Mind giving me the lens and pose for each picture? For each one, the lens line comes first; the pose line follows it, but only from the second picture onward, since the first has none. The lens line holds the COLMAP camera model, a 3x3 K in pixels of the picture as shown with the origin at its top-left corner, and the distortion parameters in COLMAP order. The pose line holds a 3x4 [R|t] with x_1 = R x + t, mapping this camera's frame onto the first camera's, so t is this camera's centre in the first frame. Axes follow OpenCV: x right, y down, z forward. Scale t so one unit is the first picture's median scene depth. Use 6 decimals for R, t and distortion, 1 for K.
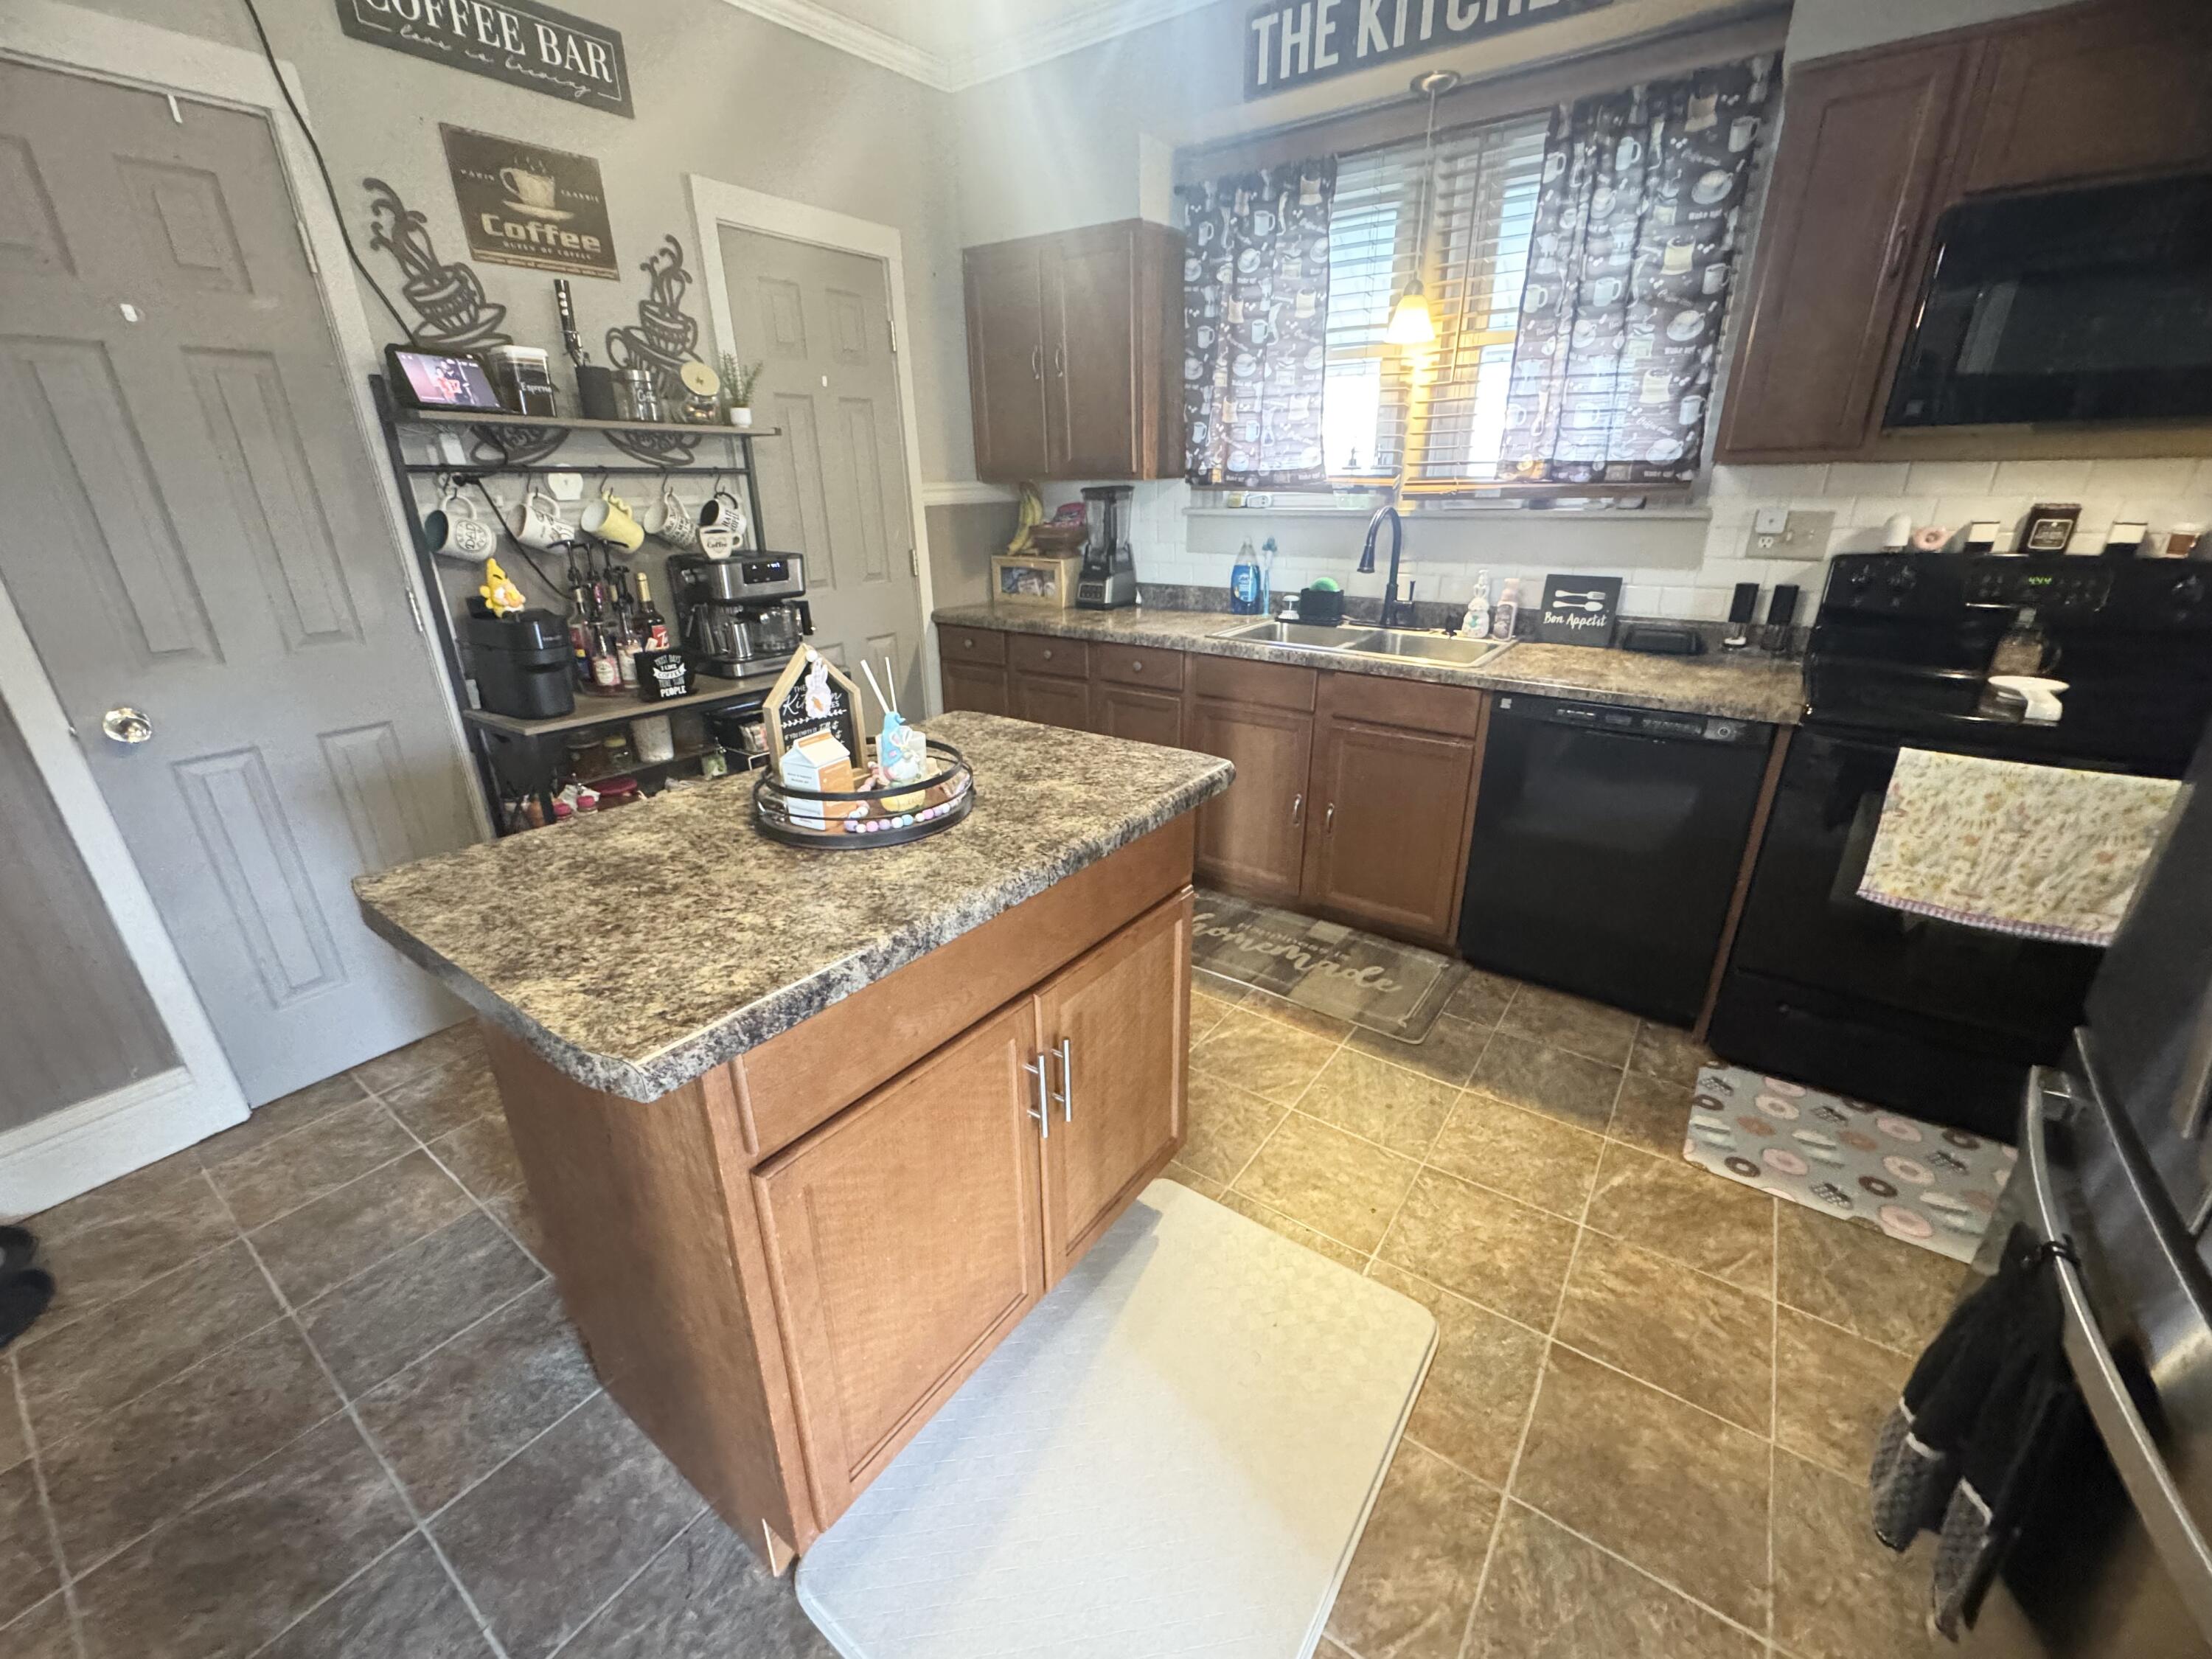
lens RADIAL K [[889.1, 0, 1101.7], [0, 889.1, 827.0], [0, 0, 1]] dist [-0.002285, 0.000111]
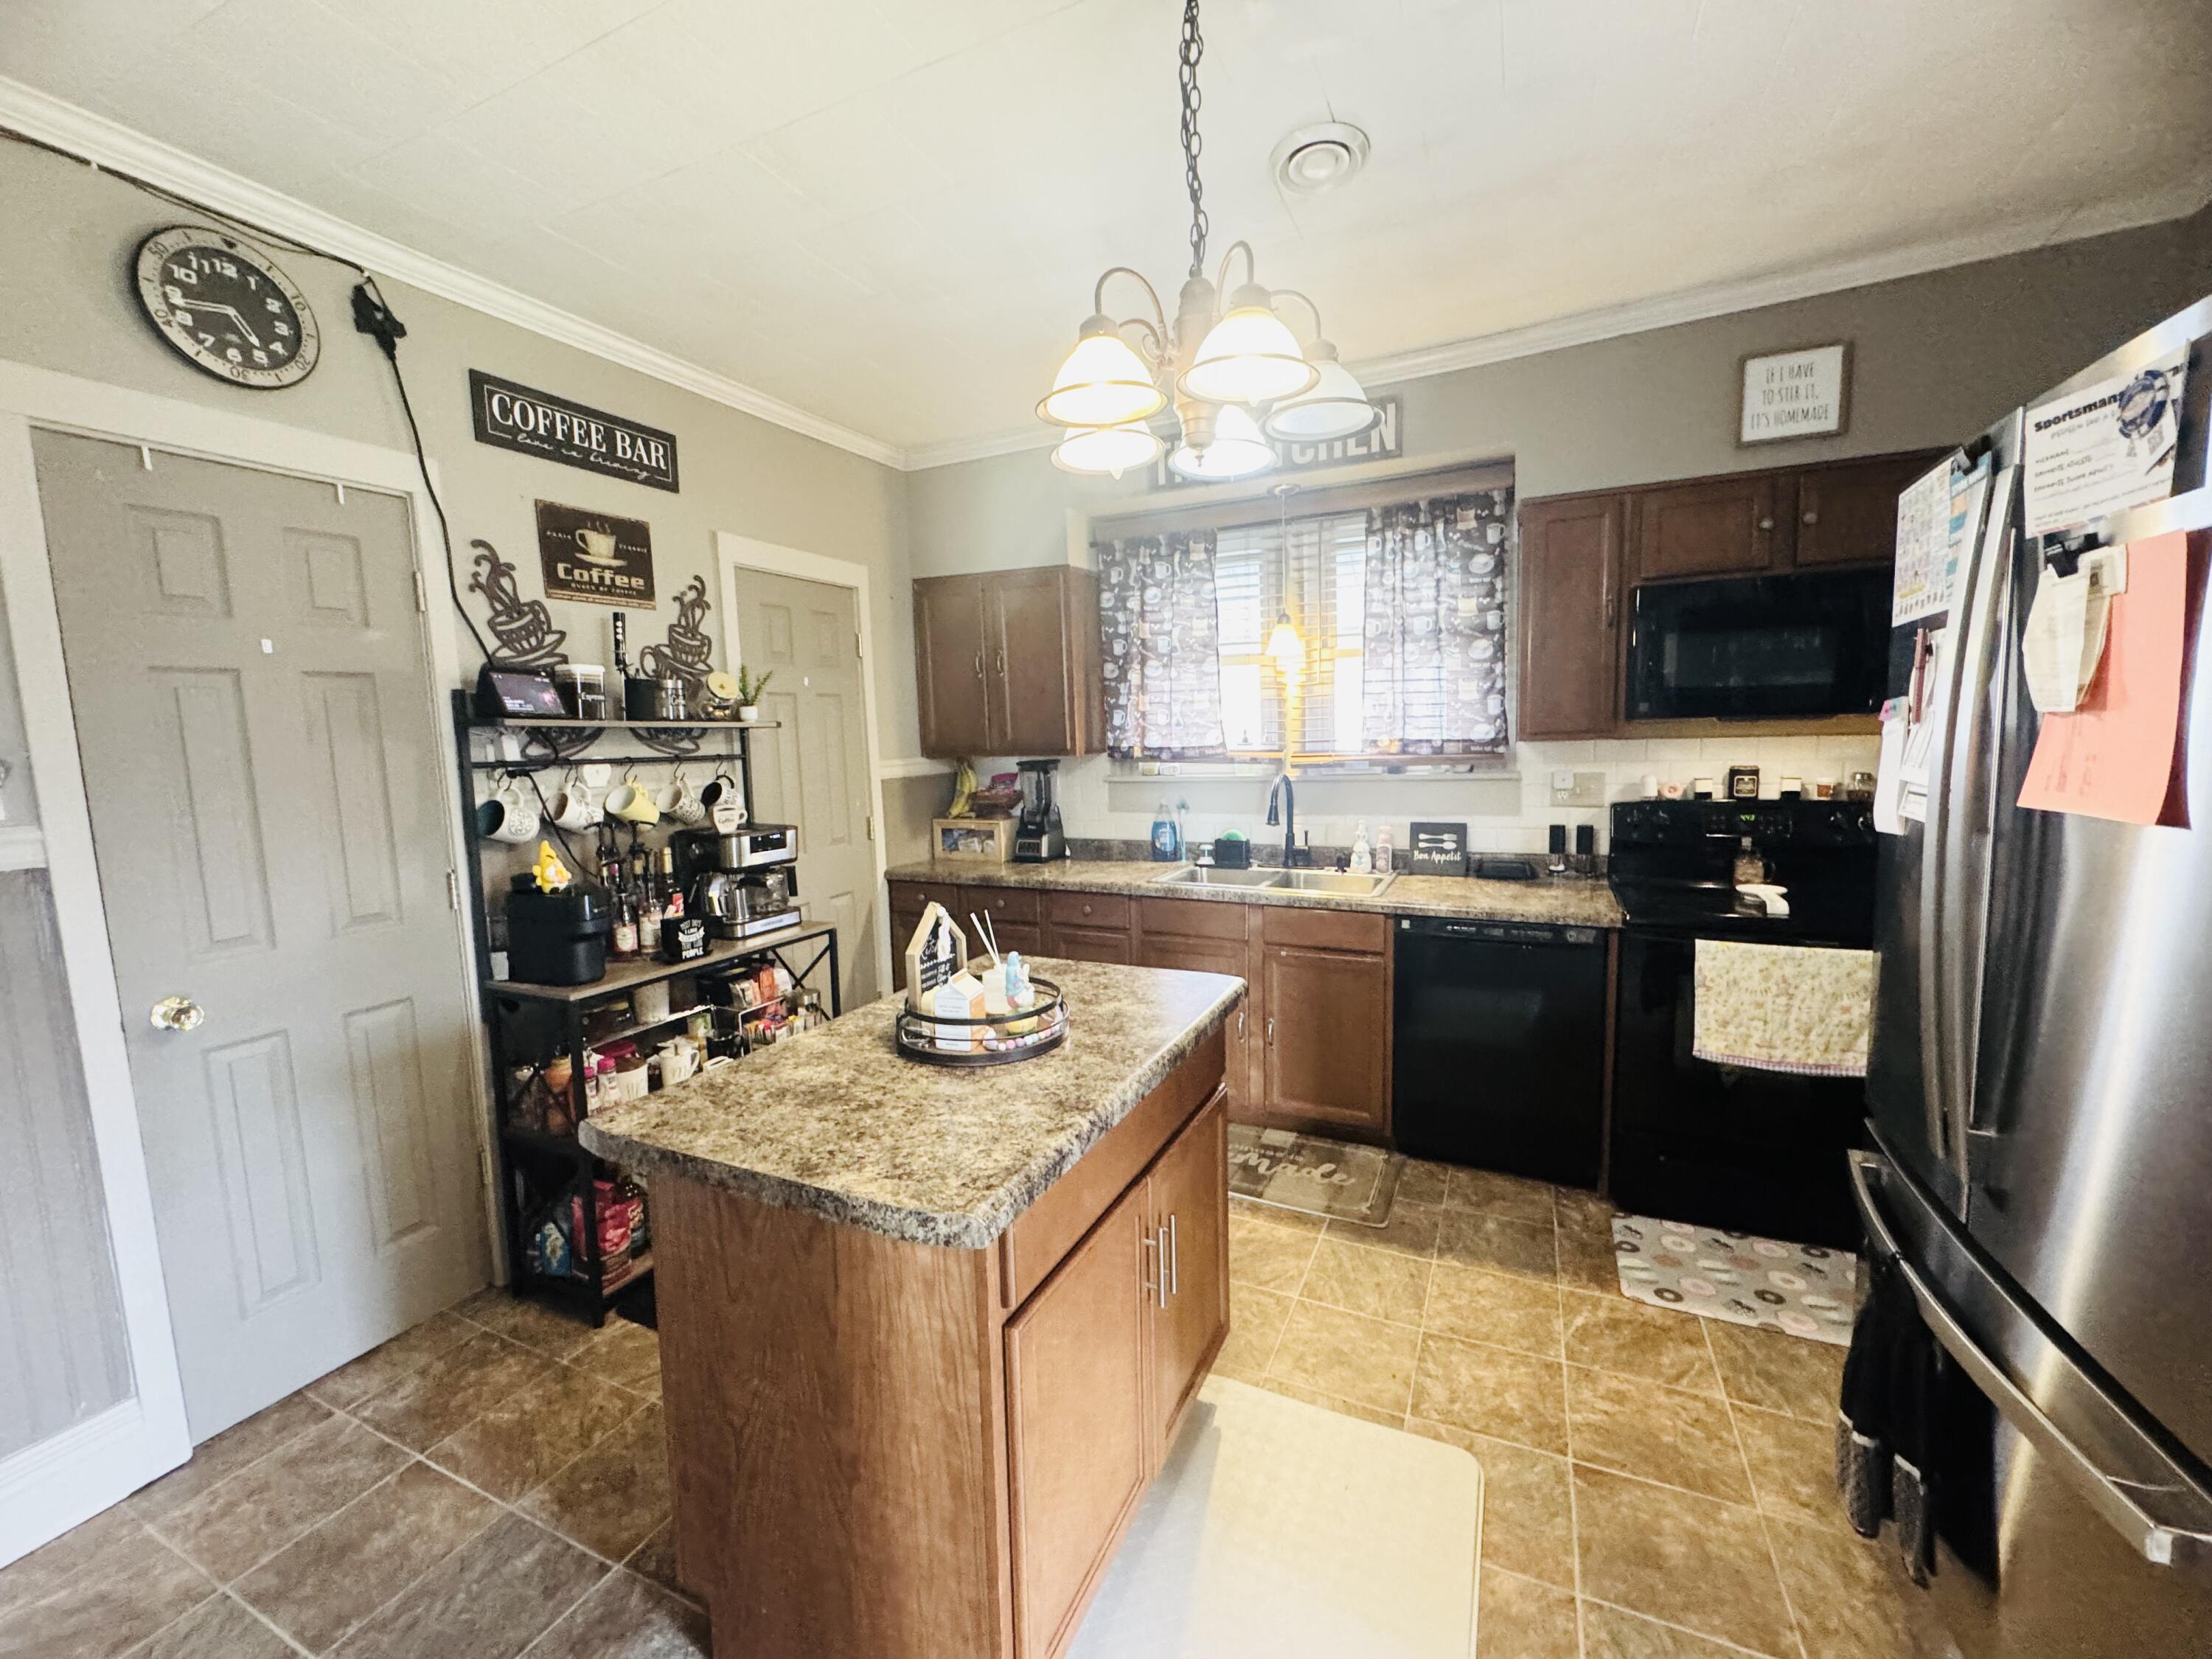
lens RADIAL K [[889.1, 0, 1102.9], [0, 889.1, 828.3], [0, 0, 1]] dist [-0.002285, 0.000111]
pose [[0.983112, -0.032435, 0.180109, -0.194116], [0.079486, 0.962171, -0.260595, 0.023938], [-0.164844, 0.270510, 0.948499, -0.156875]]
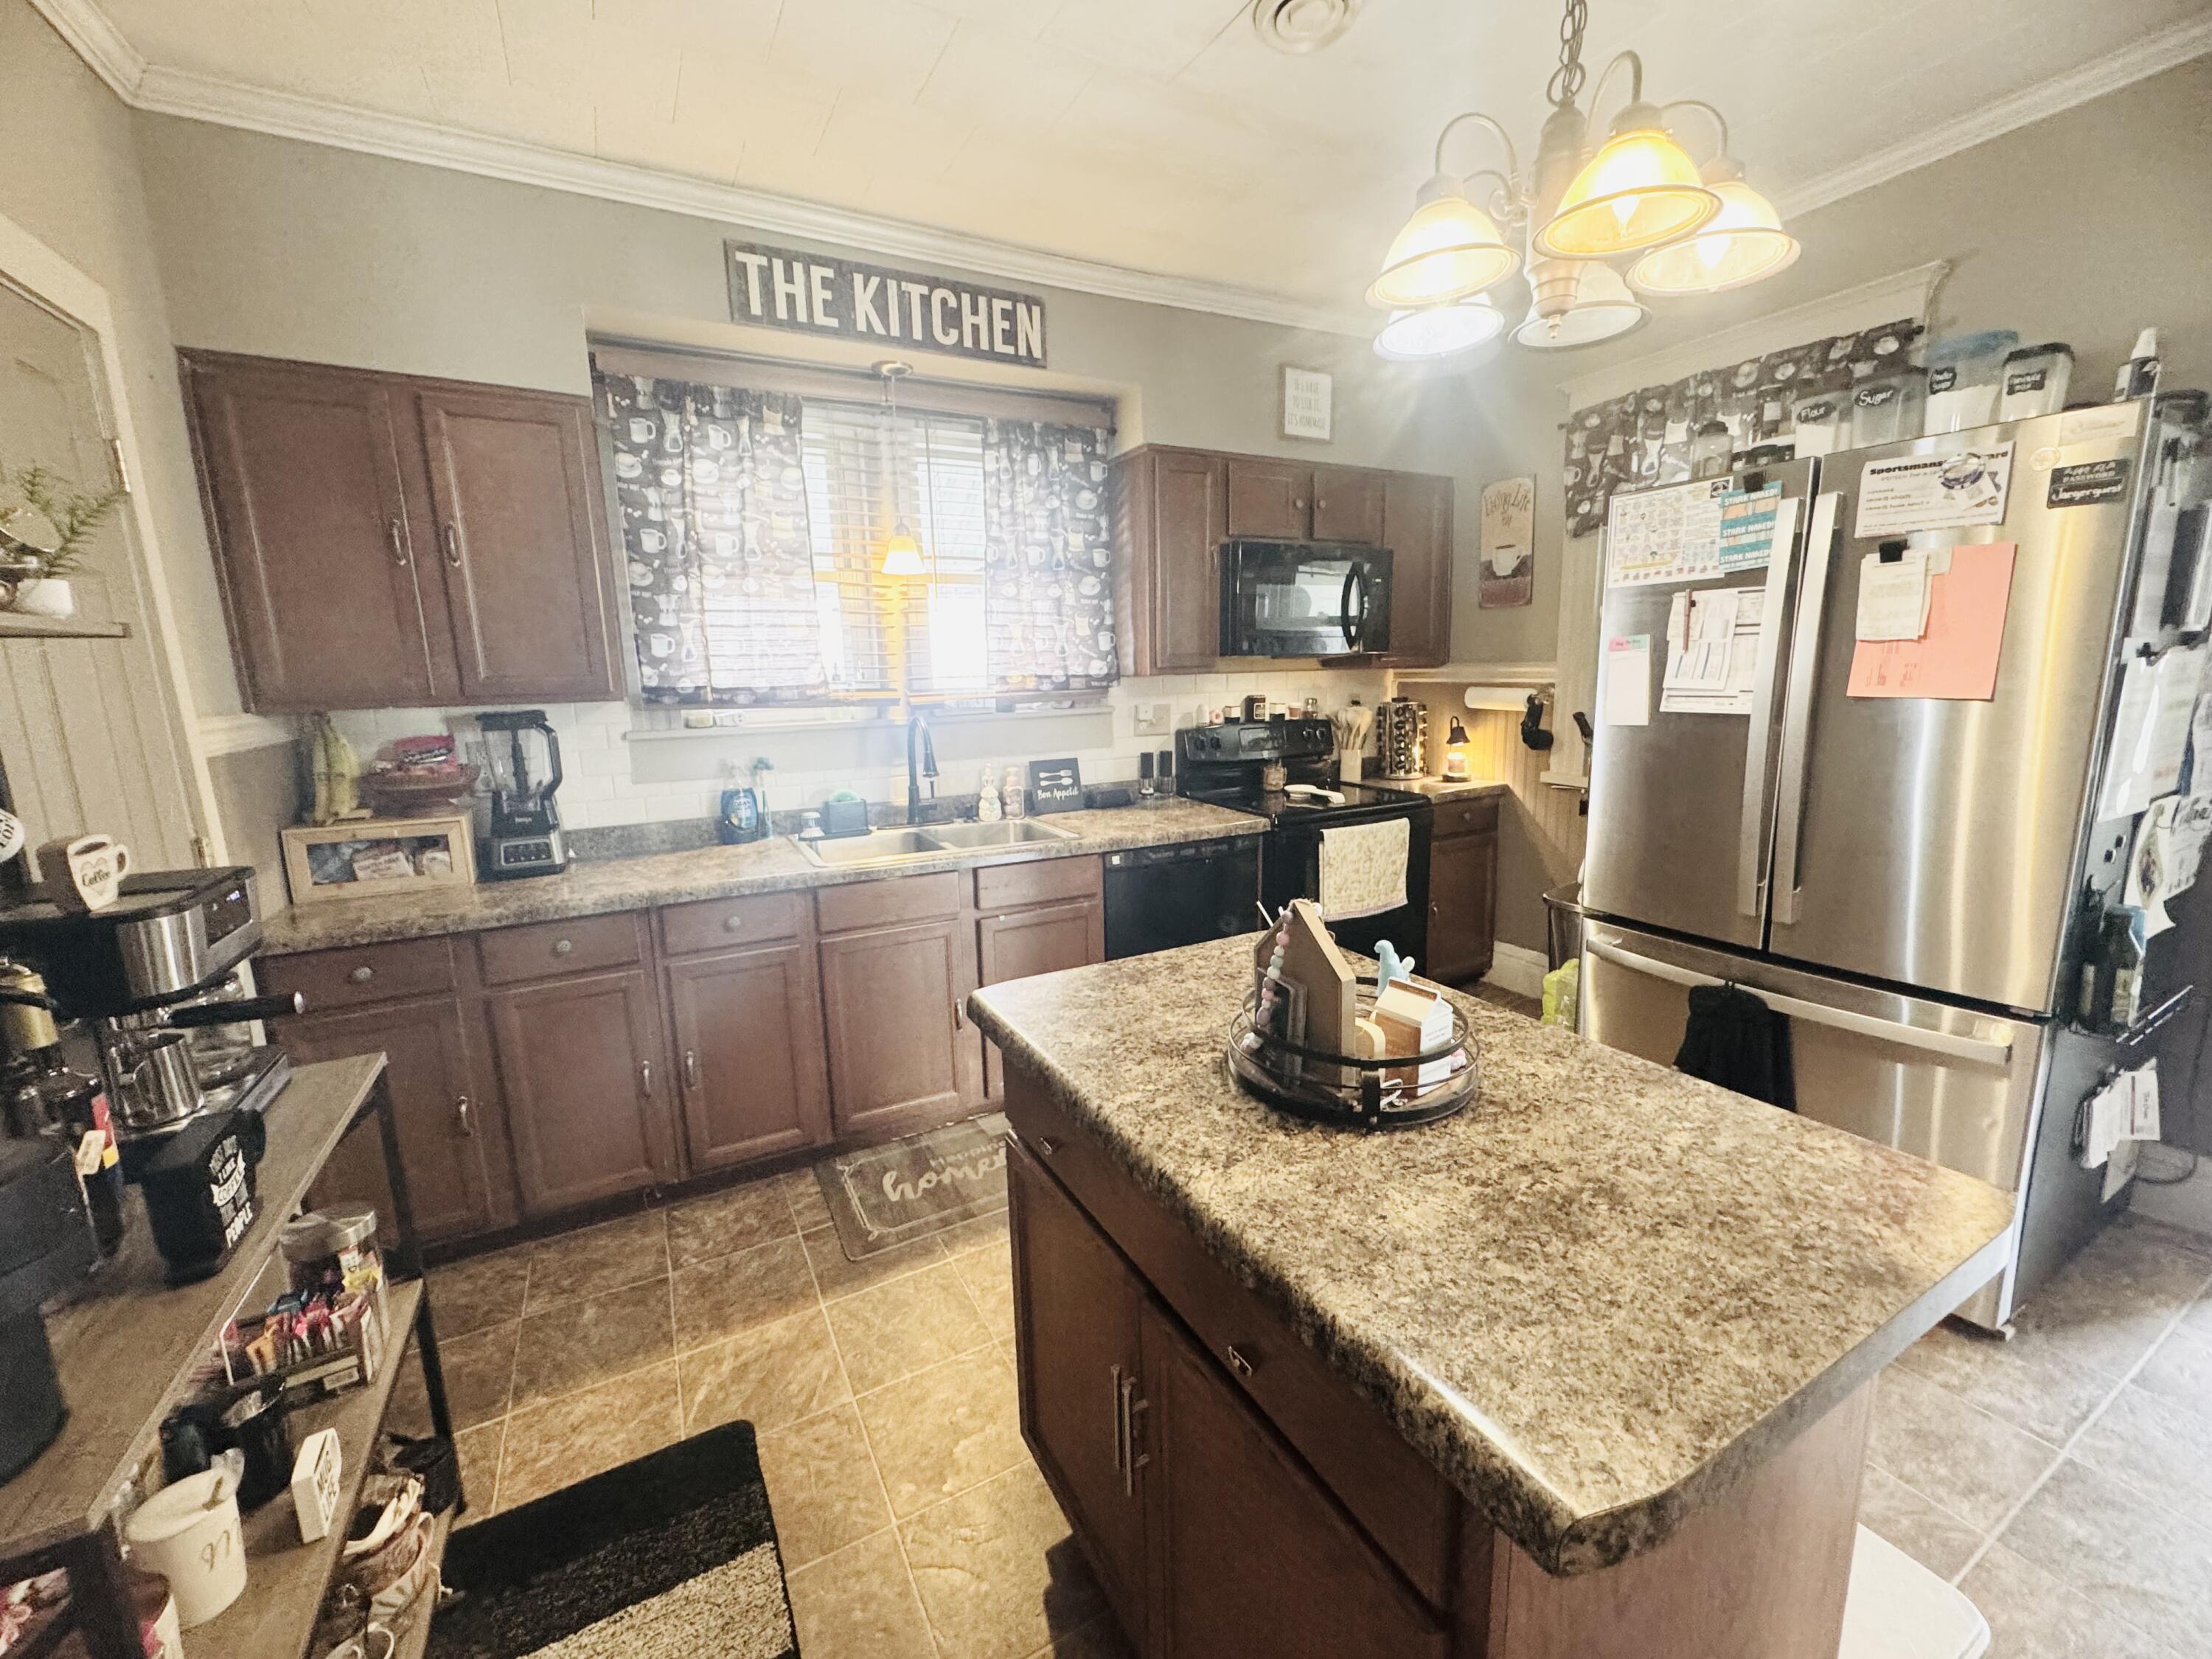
lens RADIAL K [[889.1, 0, 1107.8], [0, 889.1, 826.4], [0, 0, 1]] dist [-0.002285, 0.000111]
pose [[0.435485, -0.159703, 0.885916, -0.683101], [0.344138, 0.938919, 0.000091, -0.199891], [-0.831818, 0.304838, 0.463845, 0.450111]]
